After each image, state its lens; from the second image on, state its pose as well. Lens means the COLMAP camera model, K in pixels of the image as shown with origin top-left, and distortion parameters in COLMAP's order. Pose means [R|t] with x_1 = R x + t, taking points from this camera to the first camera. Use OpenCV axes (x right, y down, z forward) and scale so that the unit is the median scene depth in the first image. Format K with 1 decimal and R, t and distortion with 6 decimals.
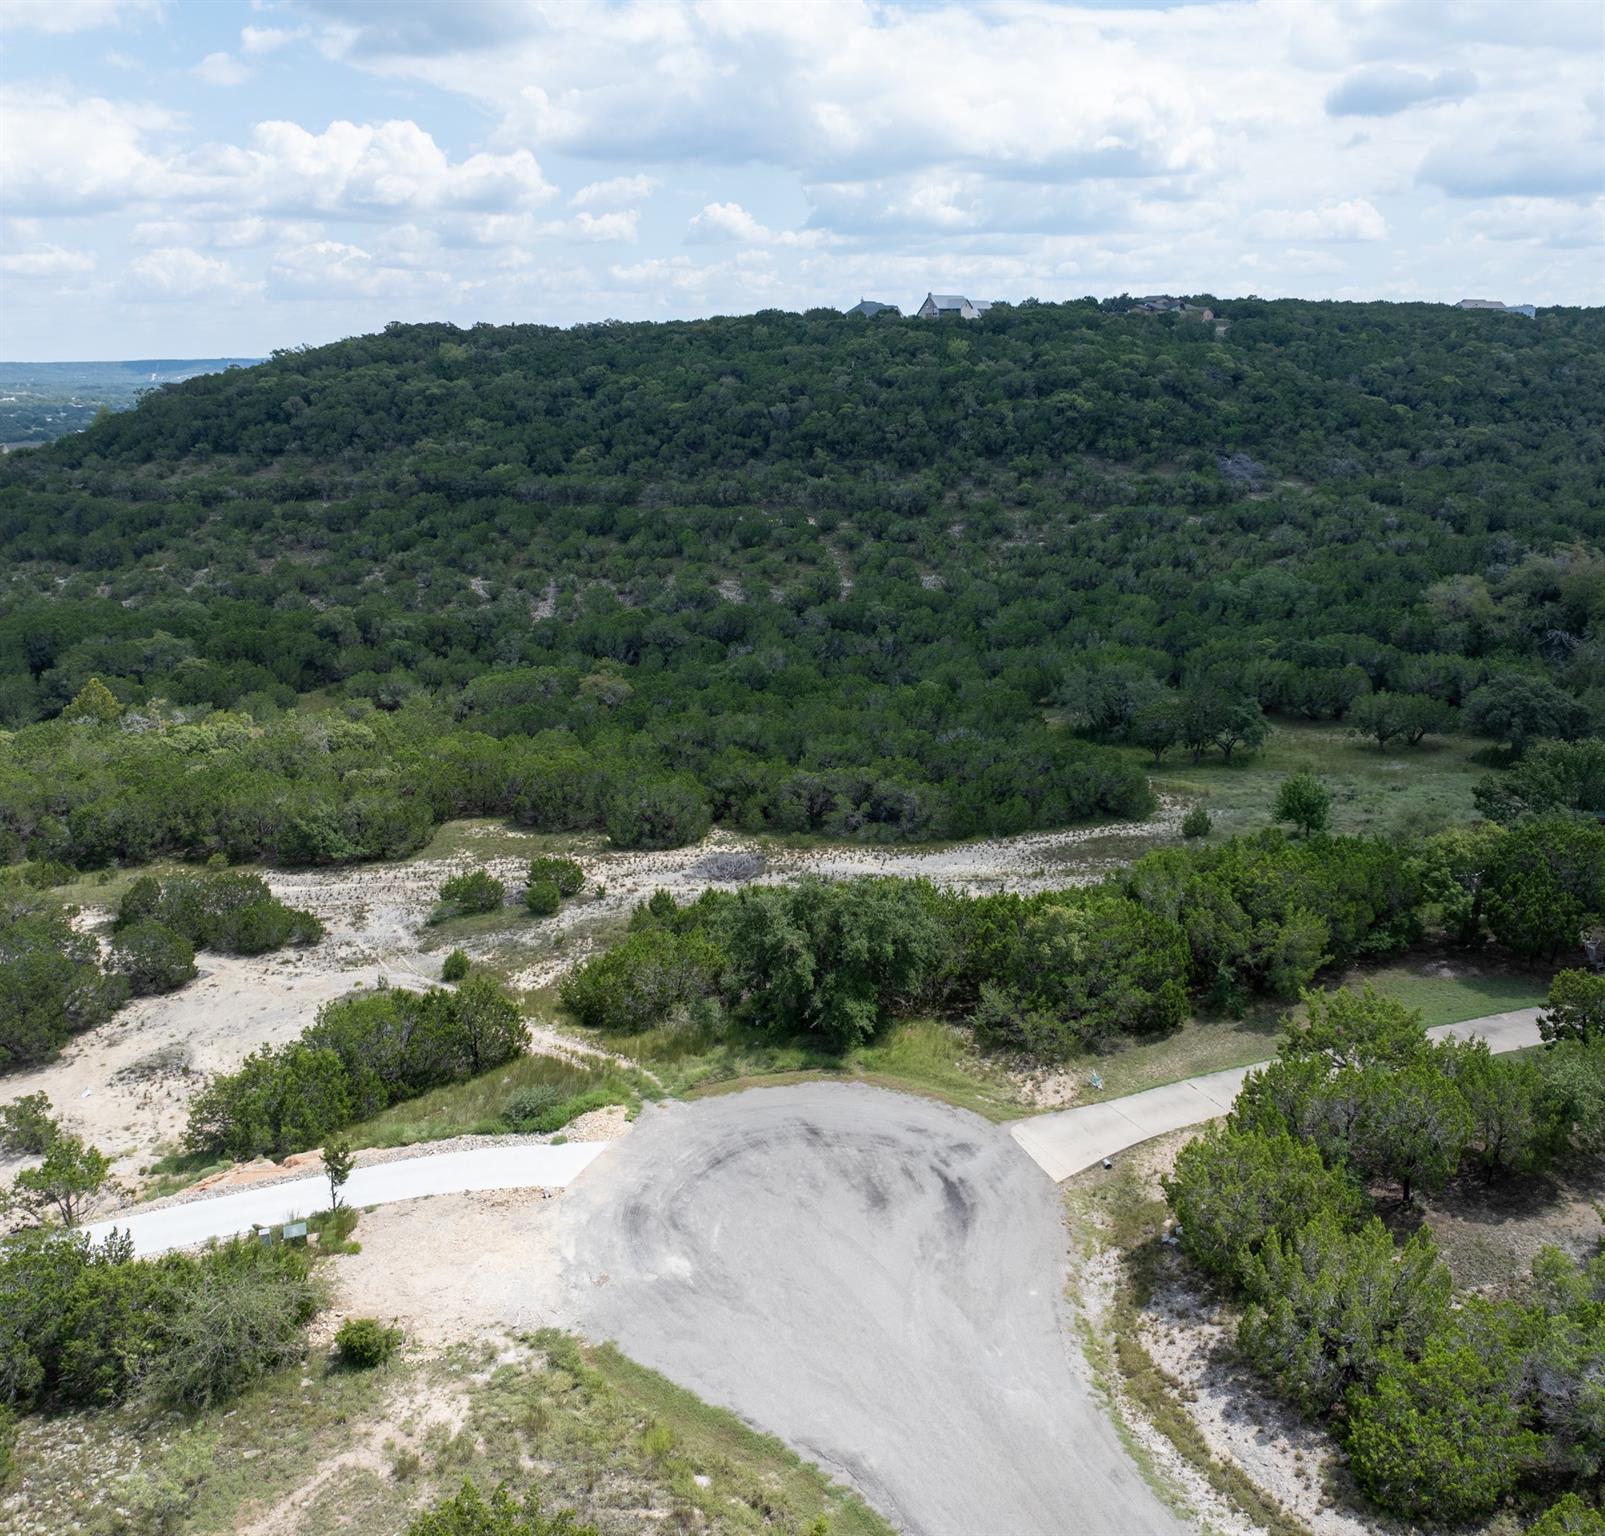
lens RADIAL K [[1442.4, 0, 861.6], [0, 1442.4, 767.8], [0, 0, 1]] dist [-0.029837, -0.016716]
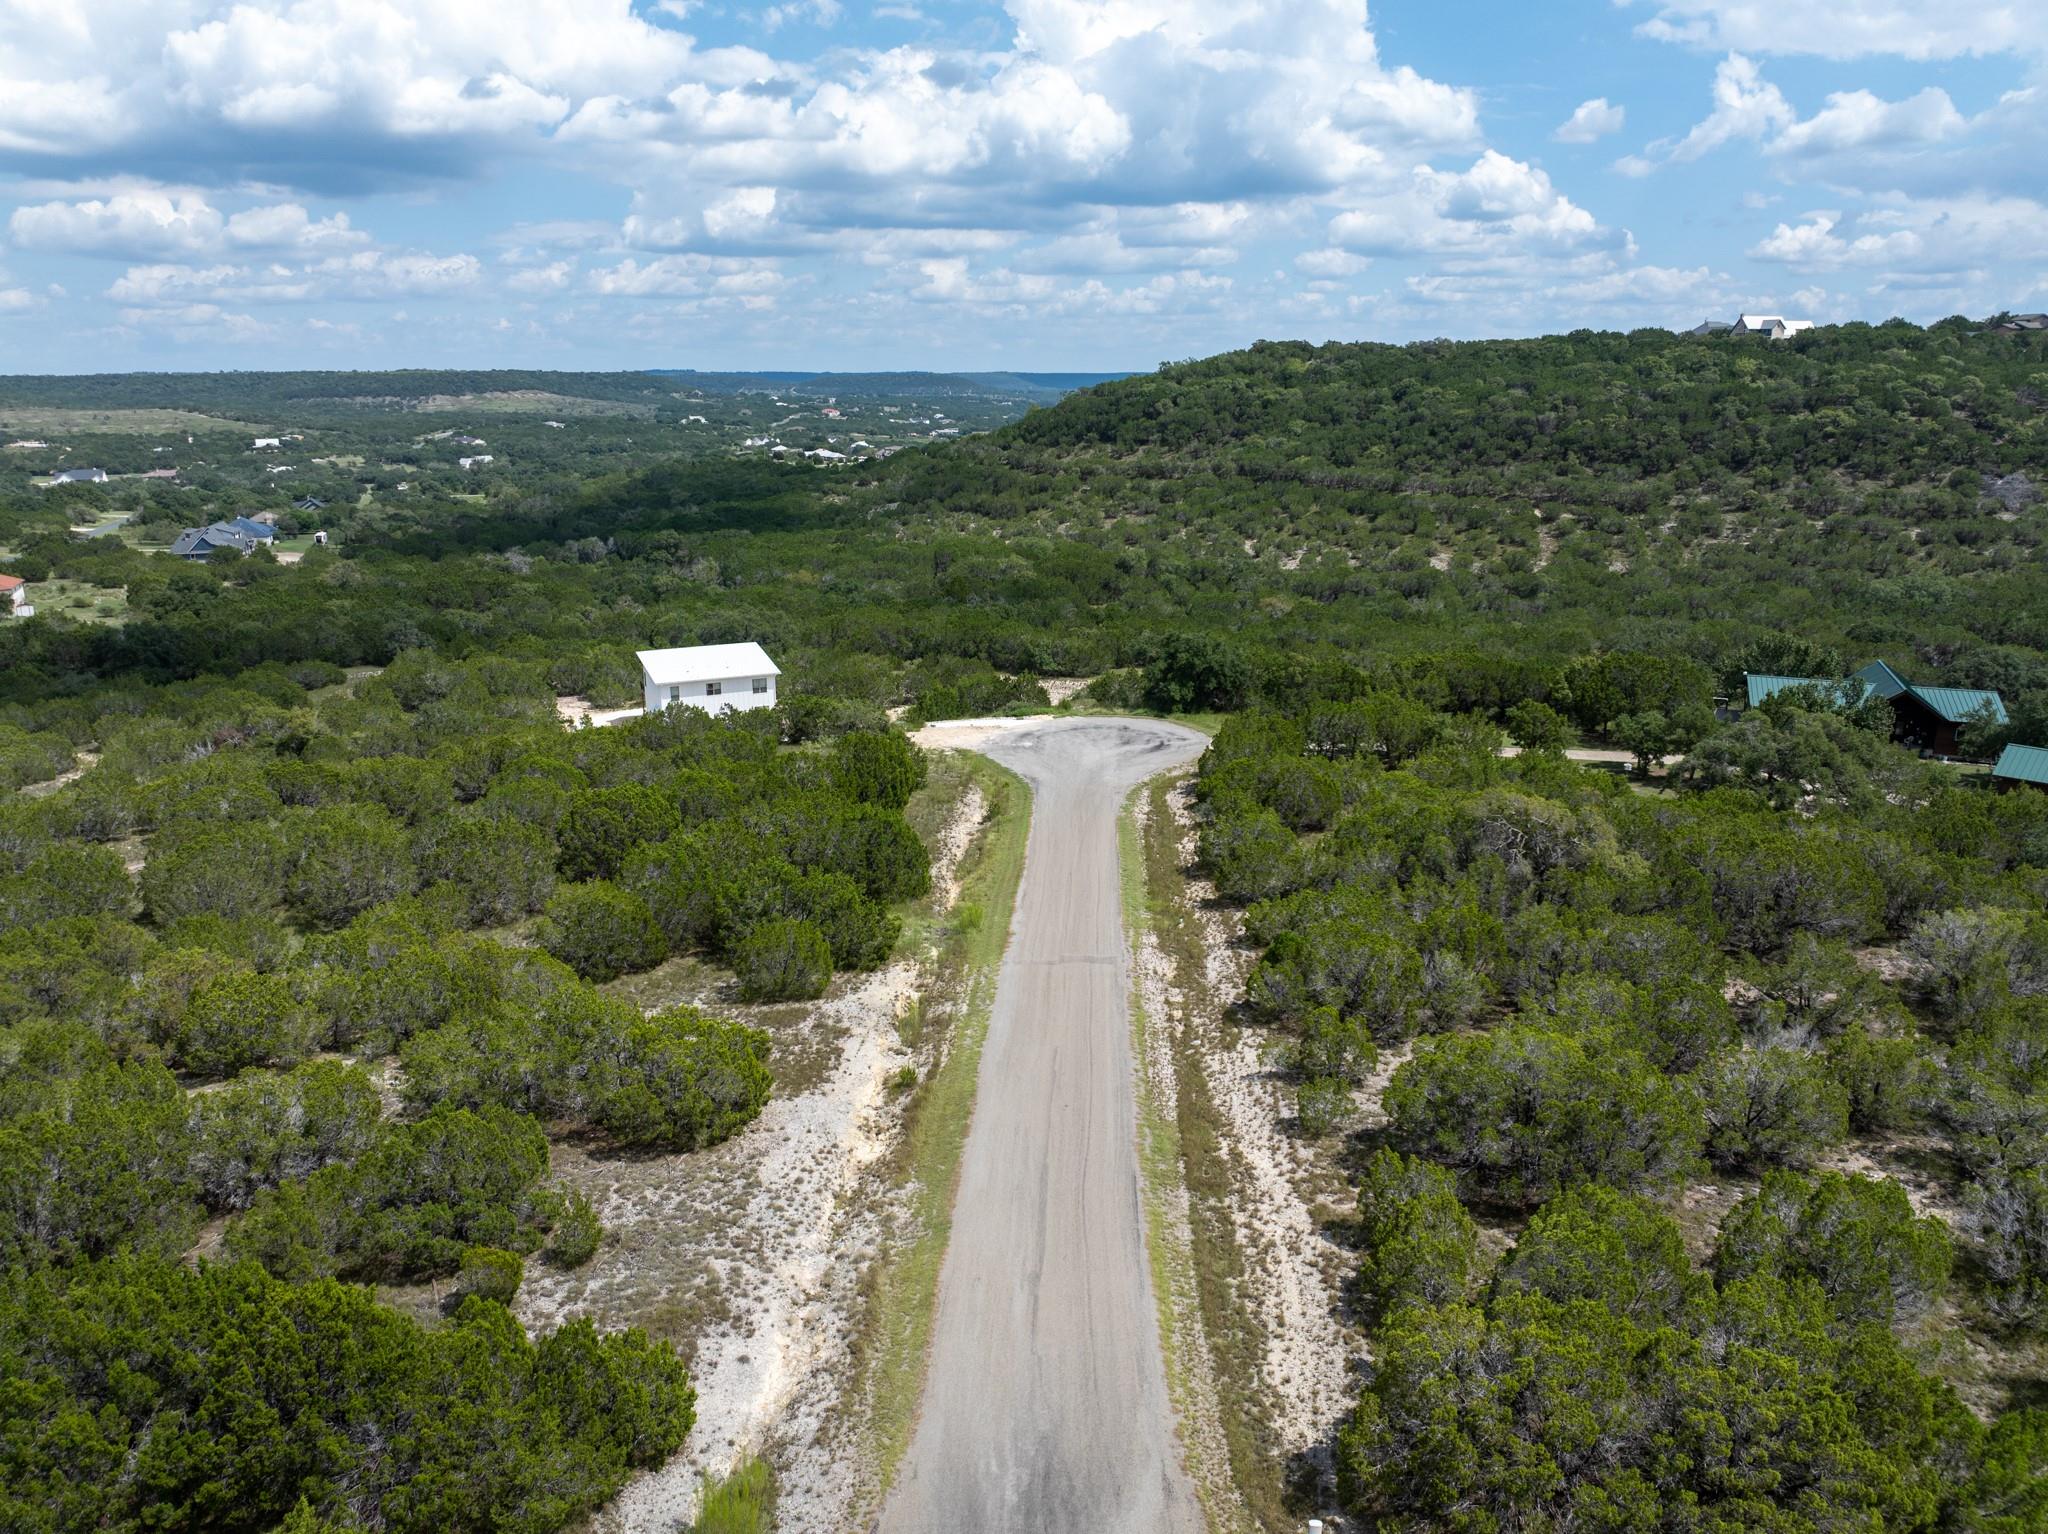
lens RADIAL K [[1438.1, 0, 1019.9], [0, 1438.1, 770.6], [0, 0, 1]] dist [-0.019144, -0.042781]
pose [[0.865466, 0.137102, -0.481842, 0.368663], [-0.141669, 0.989543, 0.027102, 0.121857], [0.480519, 0.044806, 0.875839, -0.386768]]
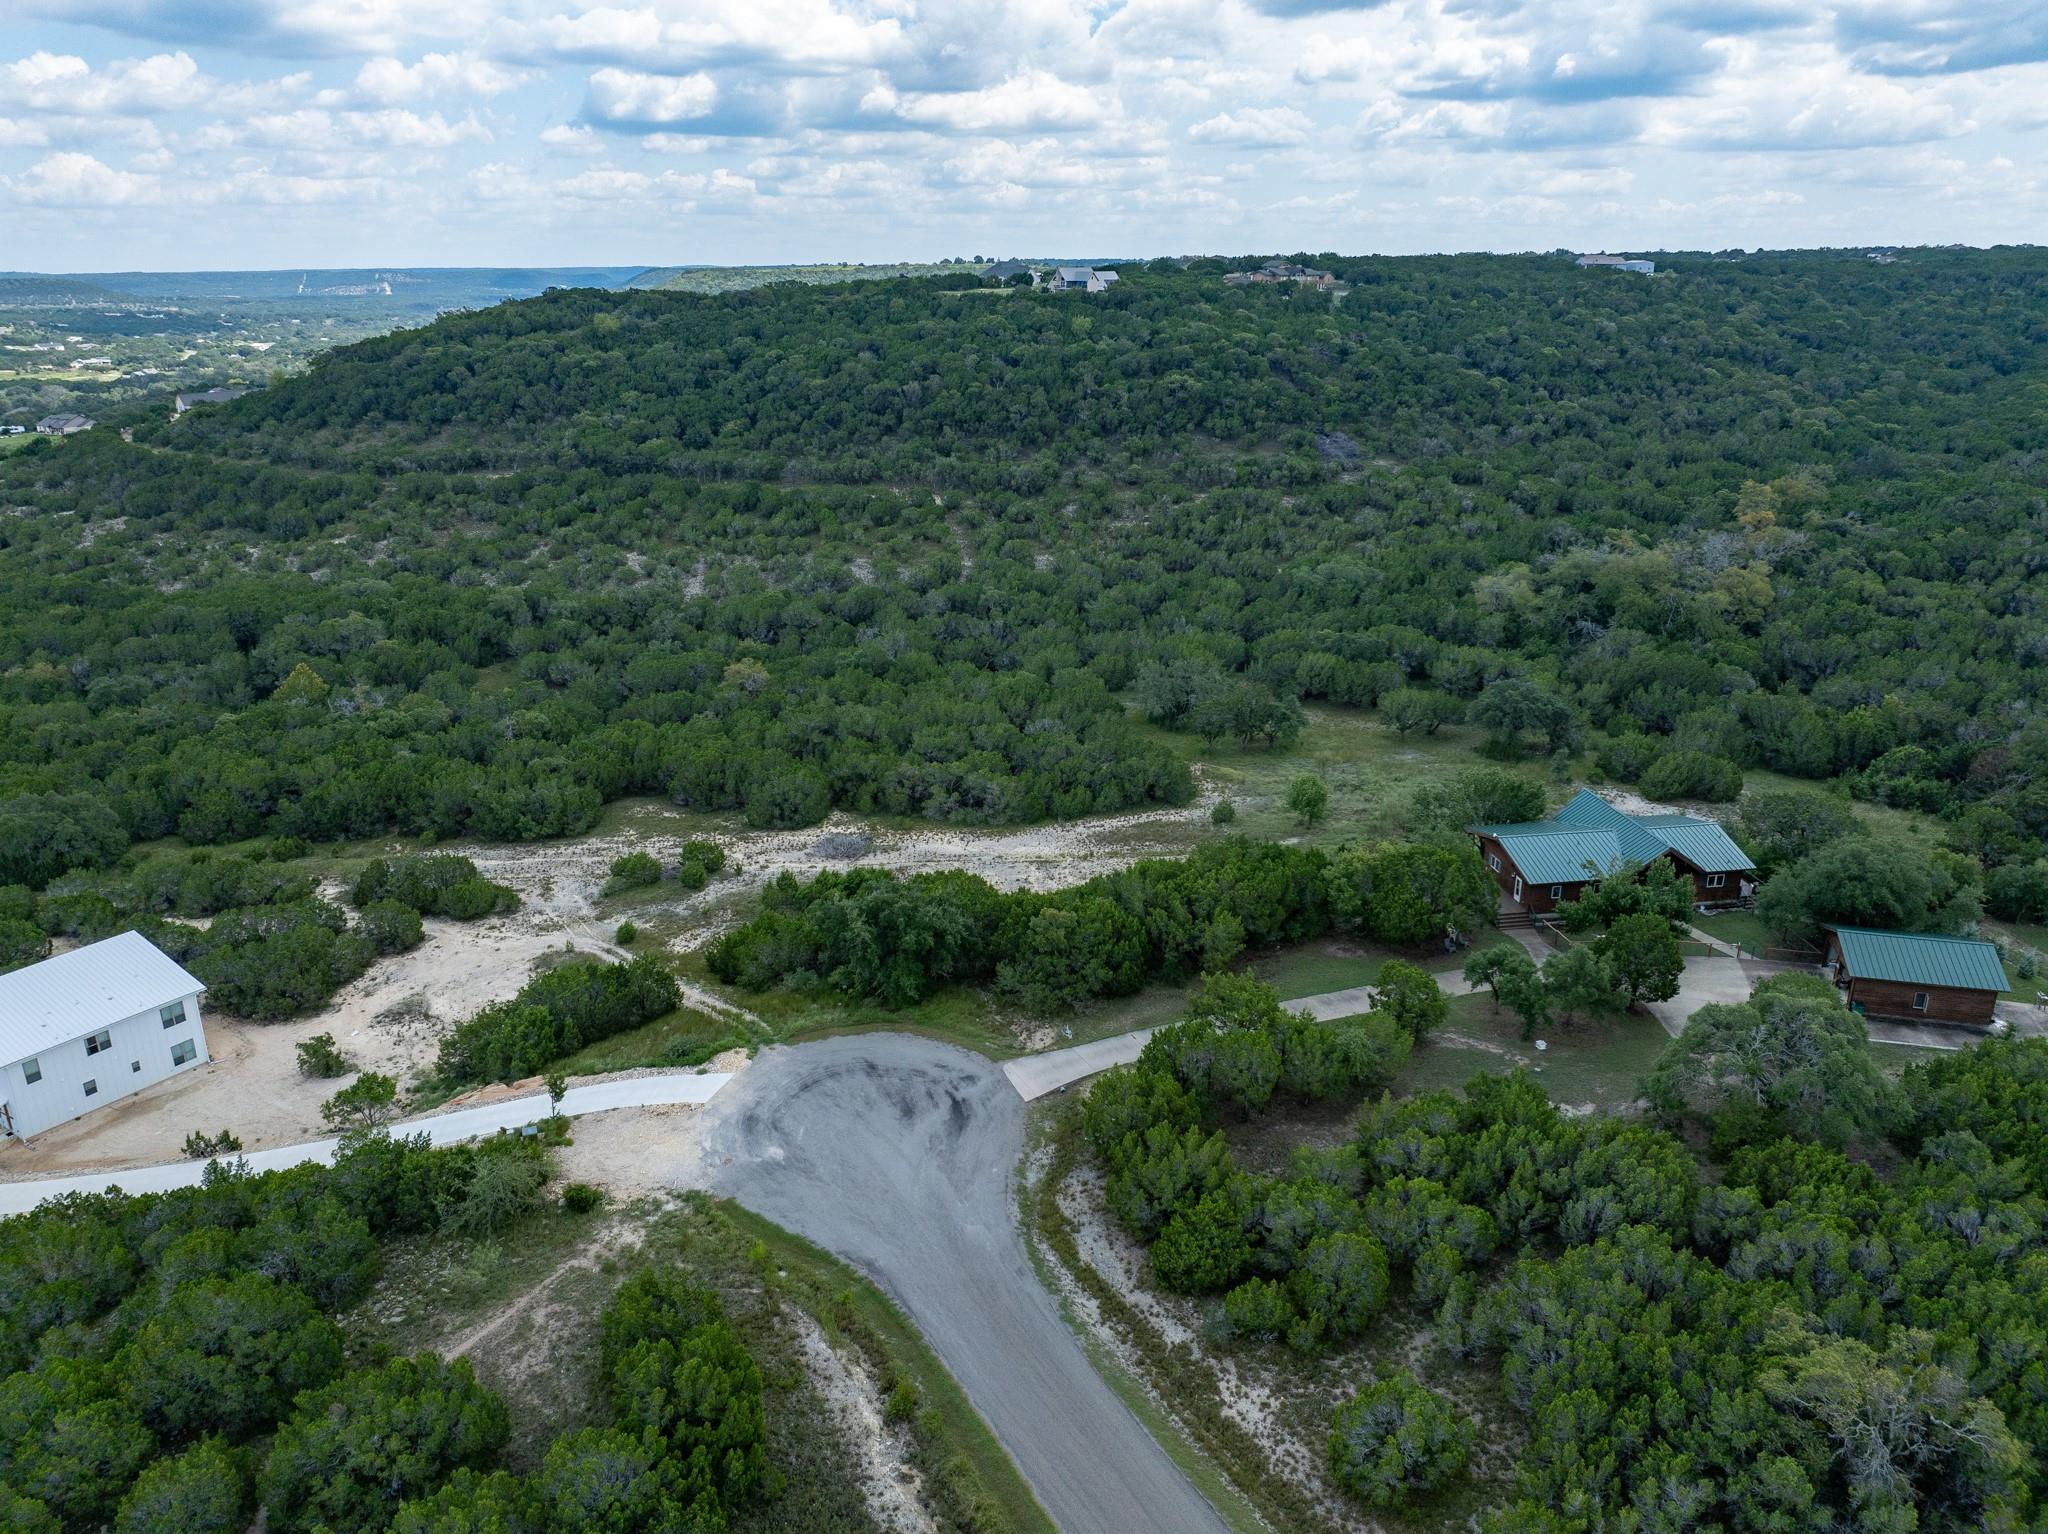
lens RADIAL K [[1438.1, 0, 1019.9], [0, 1438.1, 770.6], [0, 0, 1]] dist [-0.019144, -0.042781]
pose [[0.999983, 0.004977, 0.003141, 0.048938], [-0.005155, 0.998217, 0.059464, -0.061730], [-0.002839, -0.059479, 0.998226, -0.202006]]
